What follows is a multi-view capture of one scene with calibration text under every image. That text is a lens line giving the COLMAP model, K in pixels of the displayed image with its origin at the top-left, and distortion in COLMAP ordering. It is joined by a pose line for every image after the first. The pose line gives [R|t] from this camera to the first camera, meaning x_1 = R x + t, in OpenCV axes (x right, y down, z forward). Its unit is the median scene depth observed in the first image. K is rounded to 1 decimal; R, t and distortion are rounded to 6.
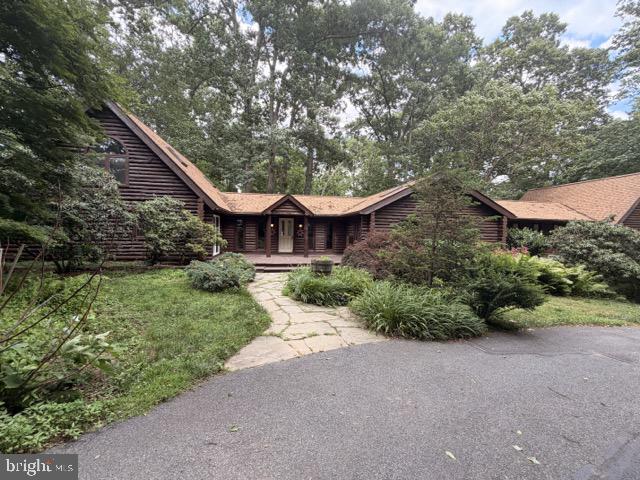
lens RADIAL K [[256.2, 0, 320.0], [0, 256.2, 240.0], [0, 0, 1]] dist [-0.000164, -0.000107]
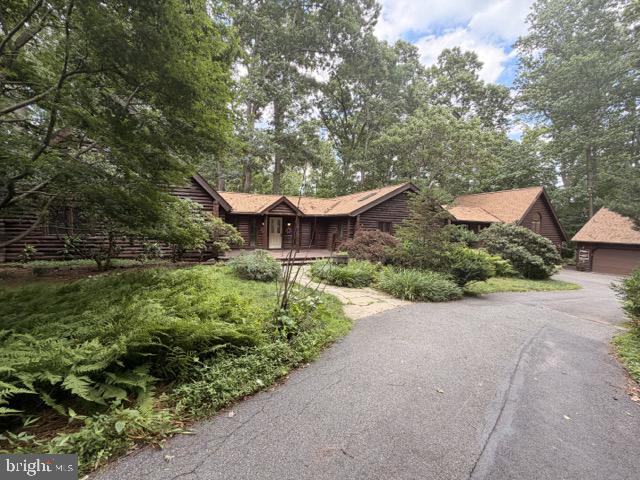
lens RADIAL K [[256.2, 0, 320.0], [0, 256.2, 240.0], [0, 0, 1]] dist [-0.000164, -0.000107]
pose [[0.975074, -0.006129, 0.221797, -0.200036], [0.001142, 0.999744, 0.022609, -0.012797], [-0.221879, -0.021792, 0.974831, -0.126953]]
